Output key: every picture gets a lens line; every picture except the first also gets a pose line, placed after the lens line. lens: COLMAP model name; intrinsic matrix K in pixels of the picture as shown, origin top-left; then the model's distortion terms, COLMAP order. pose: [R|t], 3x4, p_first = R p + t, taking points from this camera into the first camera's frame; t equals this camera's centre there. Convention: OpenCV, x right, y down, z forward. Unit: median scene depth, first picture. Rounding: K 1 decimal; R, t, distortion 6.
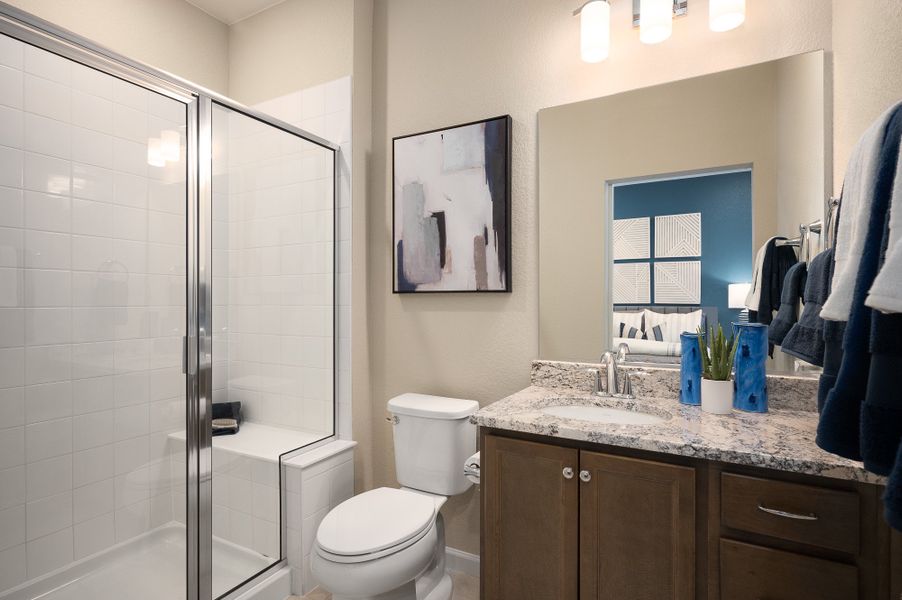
lens RADIAL K [[453.7, 0, 451.0], [0, 453.7, 300.0], [0, 0, 1]] dist [-0.002553, 0.000161]
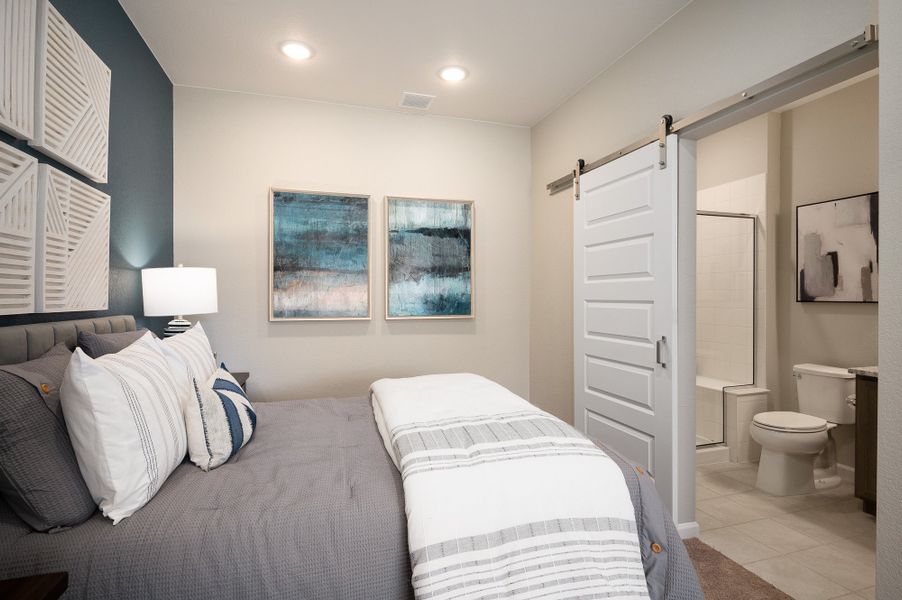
lens RADIAL K [[453.7, 0, 451.0], [0, 453.7, 300.0], [0, 0, 1]] dist [-0.002553, 0.000161]
pose [[0.723728, 0.003787, -0.690075, 0.101350], [0.004278, 0.999941, 0.009975, -0.046106], [0.690072, -0.010171, 0.723669, -1.083502]]
